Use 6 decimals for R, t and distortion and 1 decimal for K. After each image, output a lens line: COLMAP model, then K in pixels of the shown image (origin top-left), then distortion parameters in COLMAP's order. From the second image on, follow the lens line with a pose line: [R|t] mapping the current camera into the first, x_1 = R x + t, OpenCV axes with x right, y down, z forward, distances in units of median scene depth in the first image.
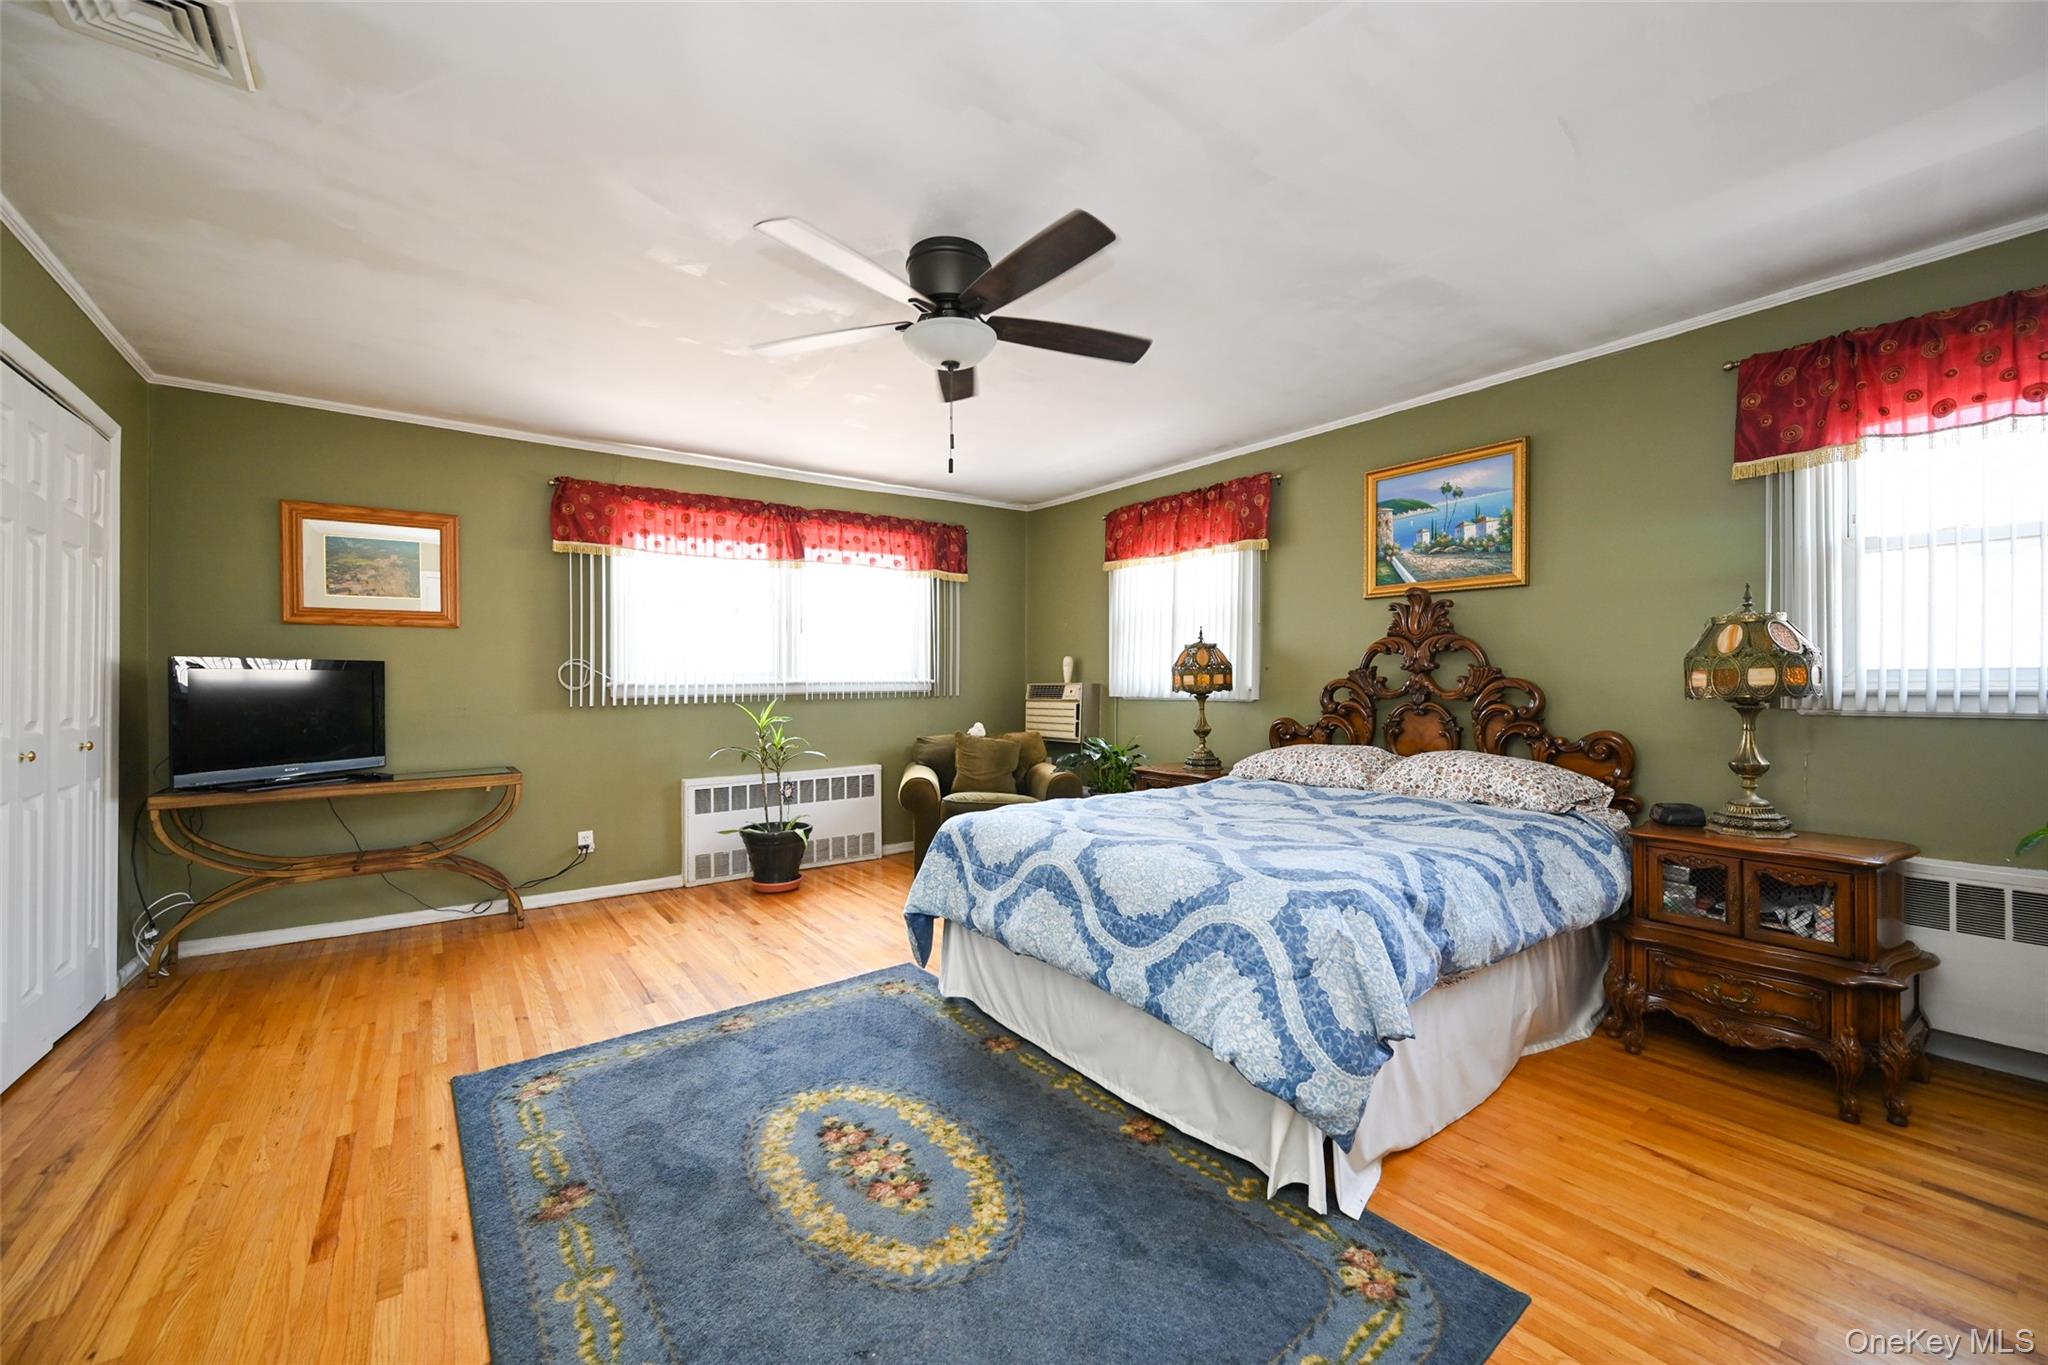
lens RADIAL K [[805.0, 0, 1022.1], [0, 805.0, 684.8], [0, 0, 1]] dist [-0.002852, -0.000249]
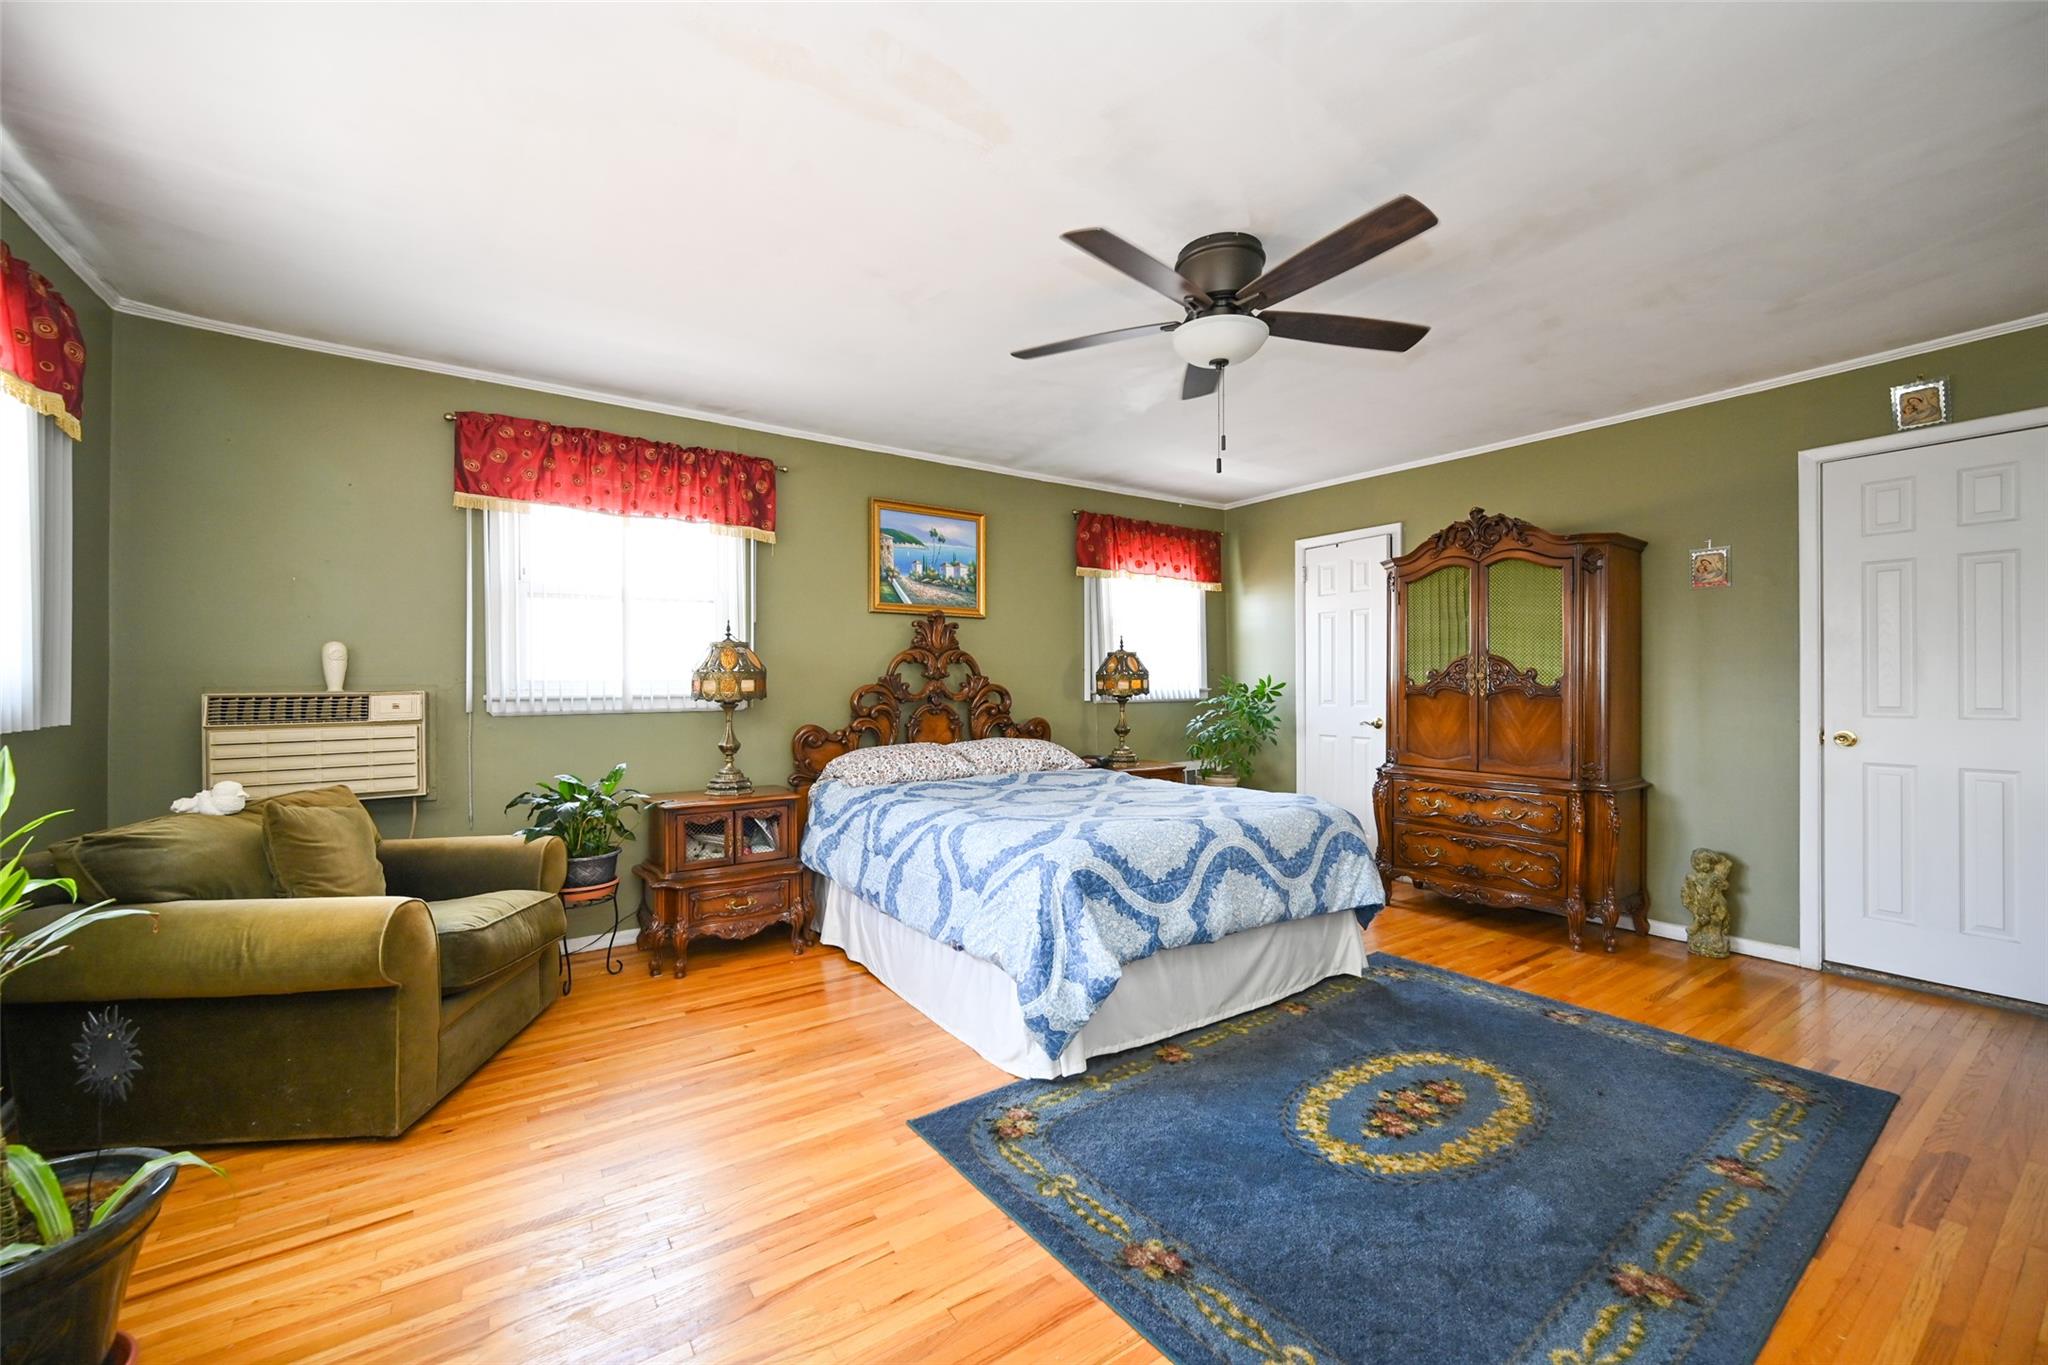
lens RADIAL K [[811.9, 0, 1028.8], [0, 811.9, 683.1], [0, 0, 1]] dist [0.005099, 0.000070]
pose [[0.024101, 0.004206, 0.999701, -0.876492], [0.006213, 0.999971, -0.004357, -0.004198], [-0.999690, 0.006316, 0.024074, 0.979189]]
